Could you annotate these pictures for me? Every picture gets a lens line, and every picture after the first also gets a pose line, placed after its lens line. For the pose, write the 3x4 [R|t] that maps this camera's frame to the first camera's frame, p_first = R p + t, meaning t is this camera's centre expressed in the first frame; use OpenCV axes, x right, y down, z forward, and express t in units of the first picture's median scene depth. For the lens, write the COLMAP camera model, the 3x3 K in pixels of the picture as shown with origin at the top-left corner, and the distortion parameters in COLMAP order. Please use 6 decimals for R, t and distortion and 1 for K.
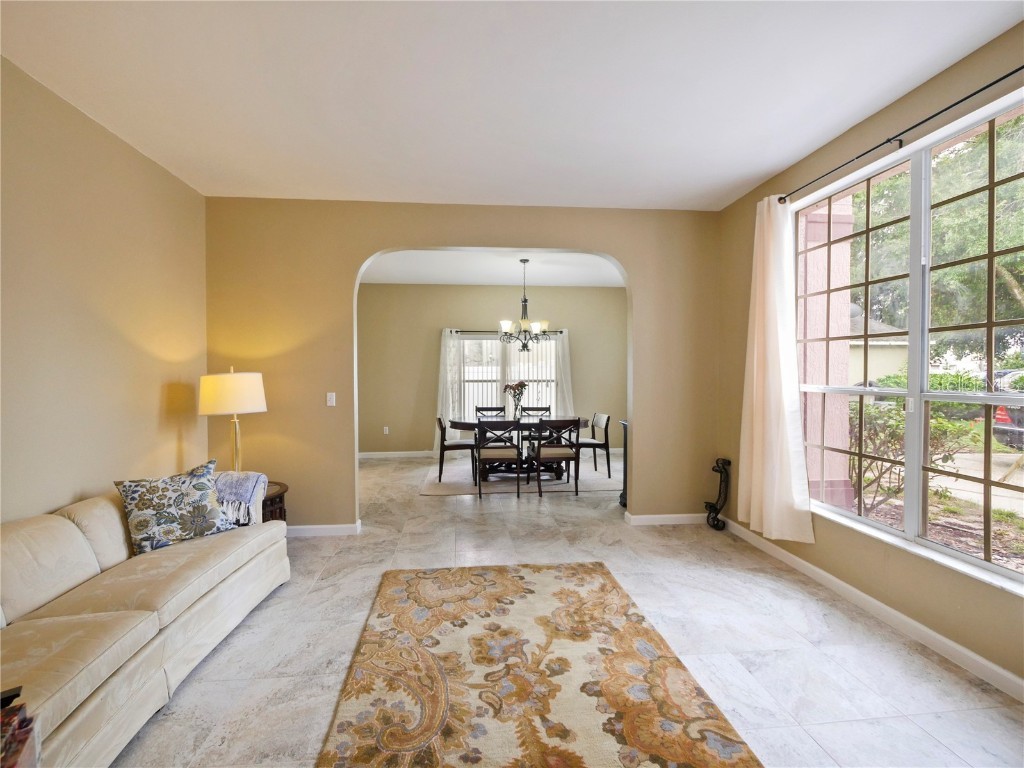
lens RADIAL K [[451.7, 0, 503.4], [0, 451.7, 362.5], [0, 0, 1]] dist [-0.002907, -0.000424]
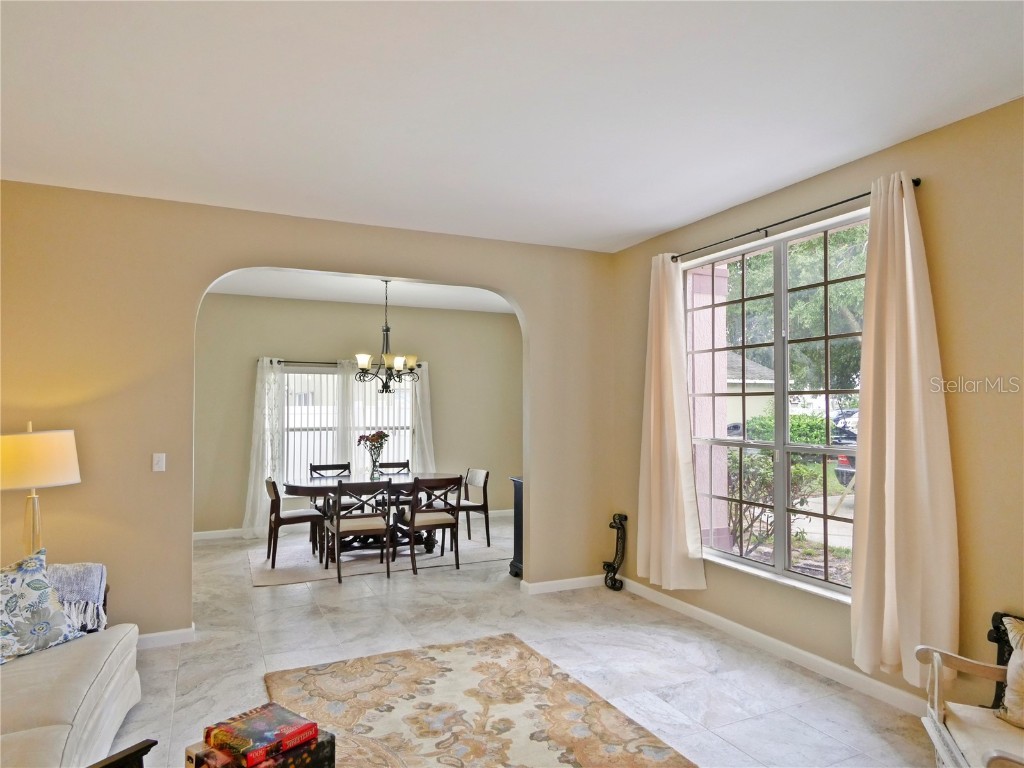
lens RADIAL K [[643.0, 0, 510.9], [0, 643.0, 352.1], [0, 0, 1]] dist [0.006310, -0.003332]
pose [[0.941430, 0.029972, 0.335874, -0.248284], [-0.008411, 0.997819, -0.065466, -0.046796], [-0.337104, 0.058806, 0.939629, -0.277614]]
